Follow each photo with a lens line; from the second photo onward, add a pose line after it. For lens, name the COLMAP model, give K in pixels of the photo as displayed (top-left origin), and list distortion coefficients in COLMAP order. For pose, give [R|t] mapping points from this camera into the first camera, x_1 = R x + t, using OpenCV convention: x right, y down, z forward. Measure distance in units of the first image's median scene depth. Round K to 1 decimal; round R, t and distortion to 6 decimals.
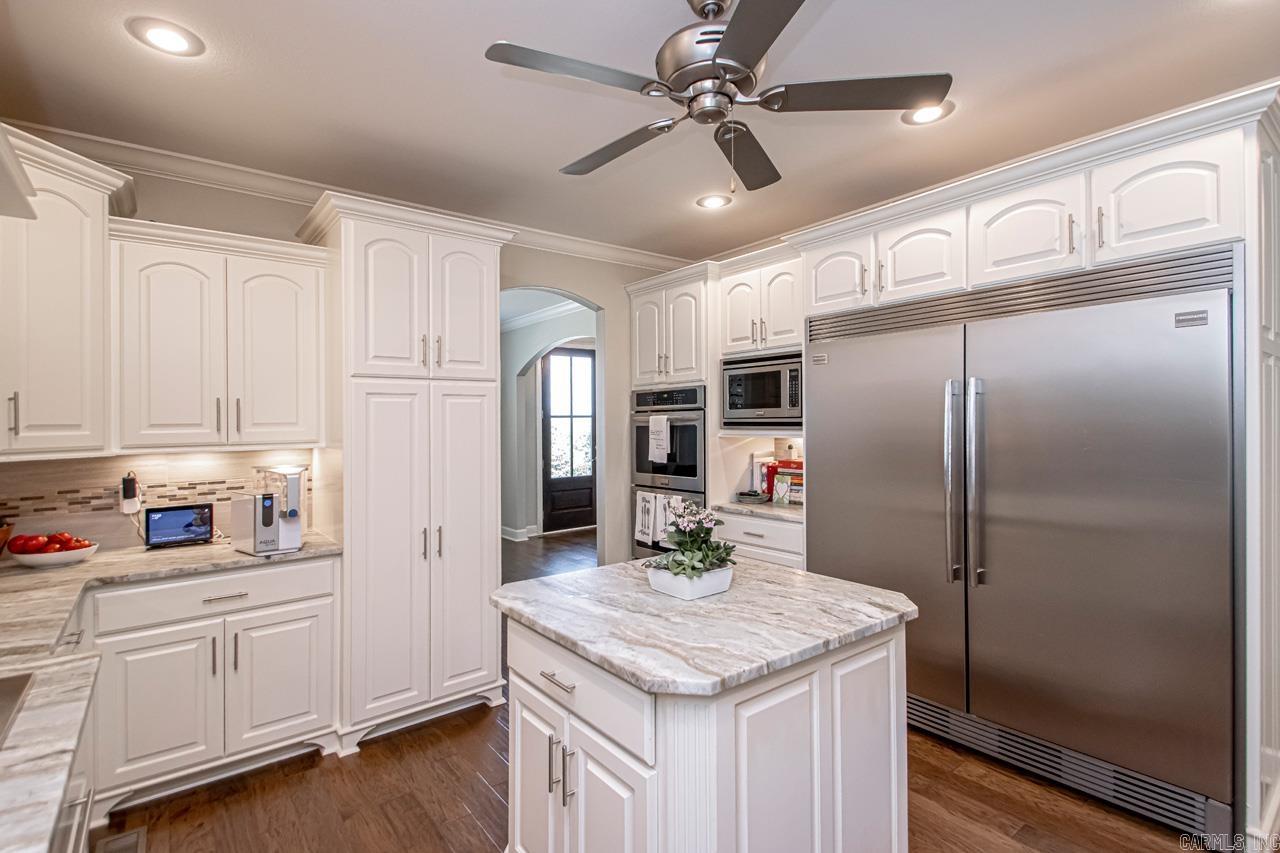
lens RADIAL K [[609.3, 0, 637.3], [0, 609.3, 424.4], [0, 0, 1]] dist [0.025448, -0.012336]
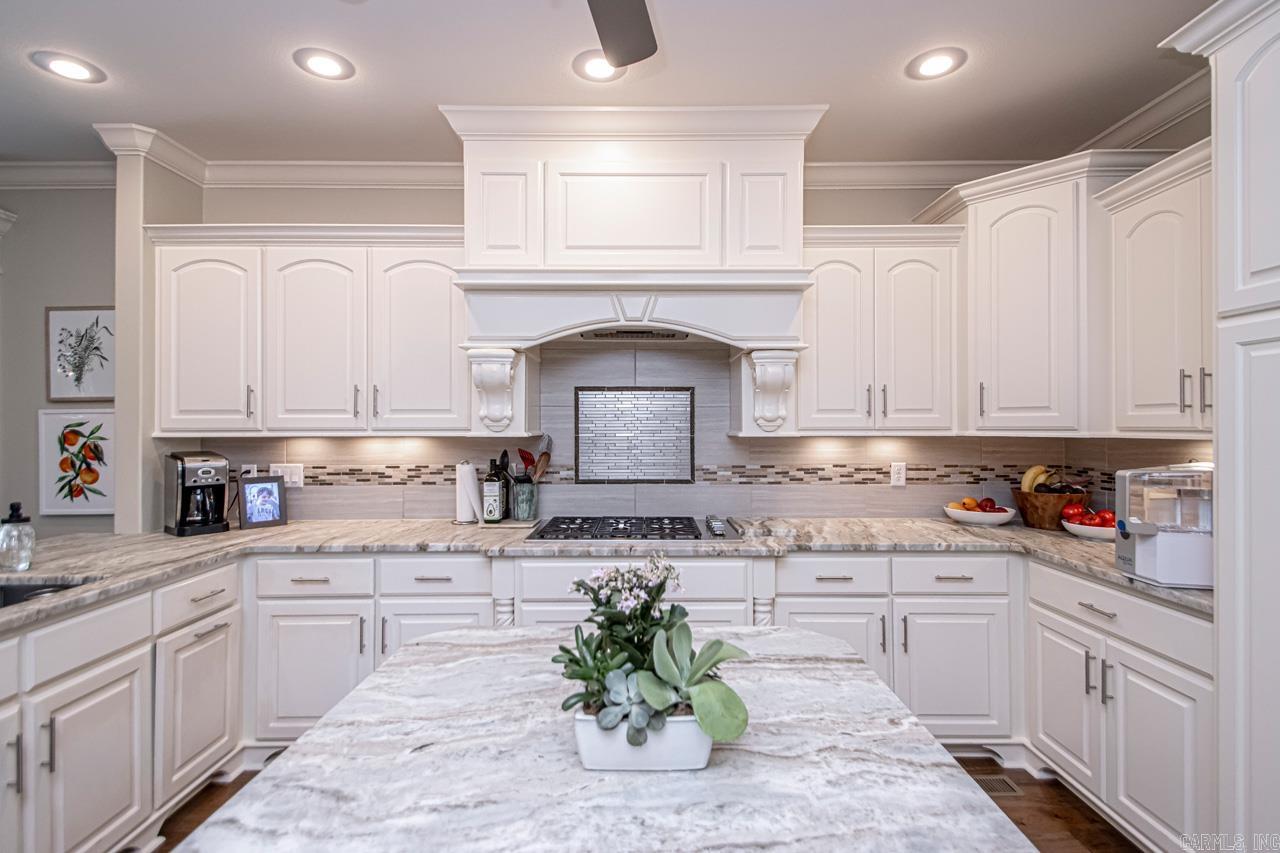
lens RADIAL K [[609.3, 0, 644.3], [0, 609.3, 423.4], [0, 0, 1]] dist [0.025448, -0.012336]
pose [[-0.618012, 0.011245, -0.786089, 0.534168], [0.009948, 0.999929, 0.006483, 0.019990], [0.786106, -0.003814, -0.618080, 1.492636]]
